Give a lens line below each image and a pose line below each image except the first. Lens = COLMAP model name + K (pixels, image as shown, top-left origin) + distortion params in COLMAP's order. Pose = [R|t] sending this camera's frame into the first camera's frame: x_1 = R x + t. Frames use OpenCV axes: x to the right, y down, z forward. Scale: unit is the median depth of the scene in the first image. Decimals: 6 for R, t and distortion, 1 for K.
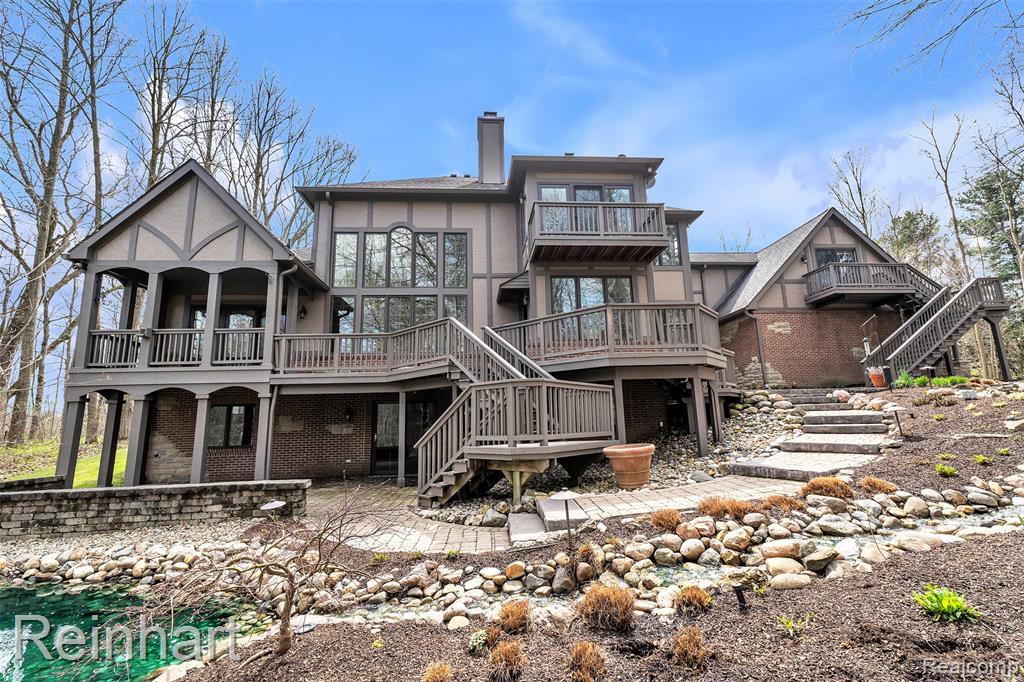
lens RADIAL K [[431.0, 0, 507.6], [0, 431.0, 339.5], [0, 0, 1]] dist [-0.002241, -0.000533]
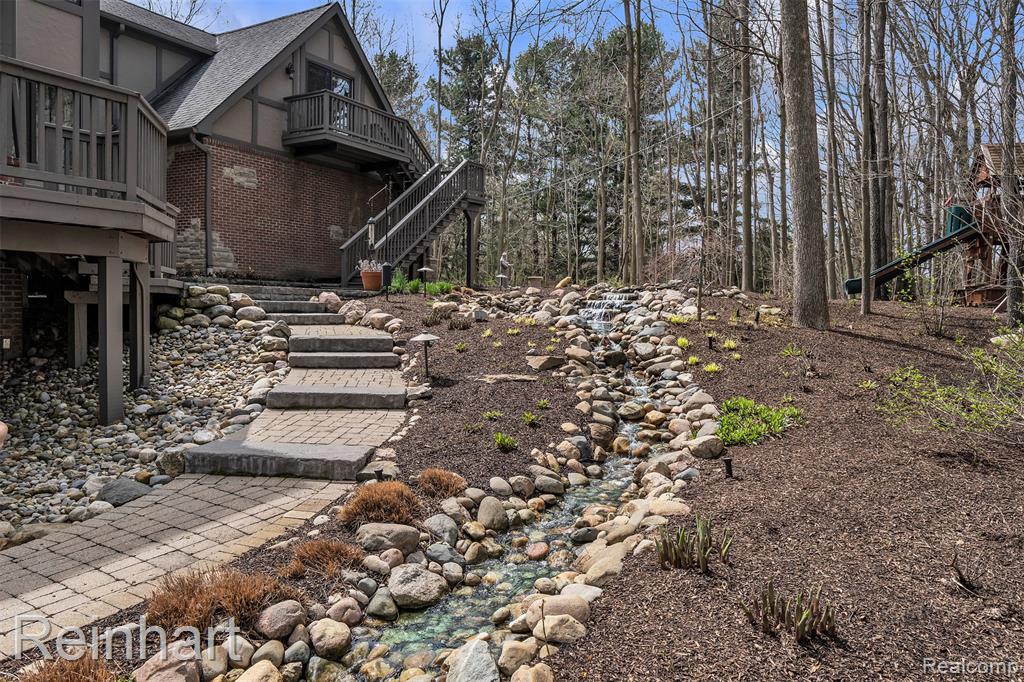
lens RADIAL K [[718.2, 0, 510.3], [0, 718.2, 336.0], [0, 0, 1]] dist [-0.001006, 0.000633]
pose [[0.563630, 0.002268, 0.826025, 0.036851], [-0.182343, 0.975669, 0.121741, 0.000200], [-0.805651, -0.219237, 0.550329, 0.184296]]
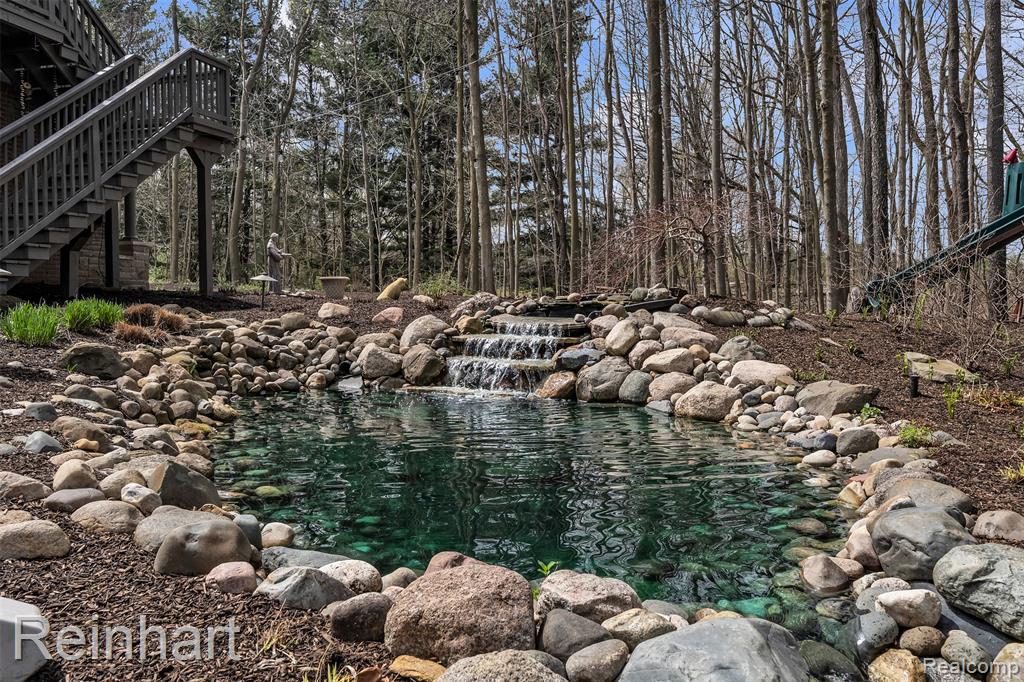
lens RADIAL K [[798.6, 0, 512.0], [0, 798.6, 341.0], [0, 0, 1]] dist [0.004367, 0.004246]
pose [[0.325767, -0.015269, 0.945327, 0.713903], [-0.186124, 0.979267, 0.079957, 0.019575], [-0.926949, -0.201996, 0.316171, 0.640192]]
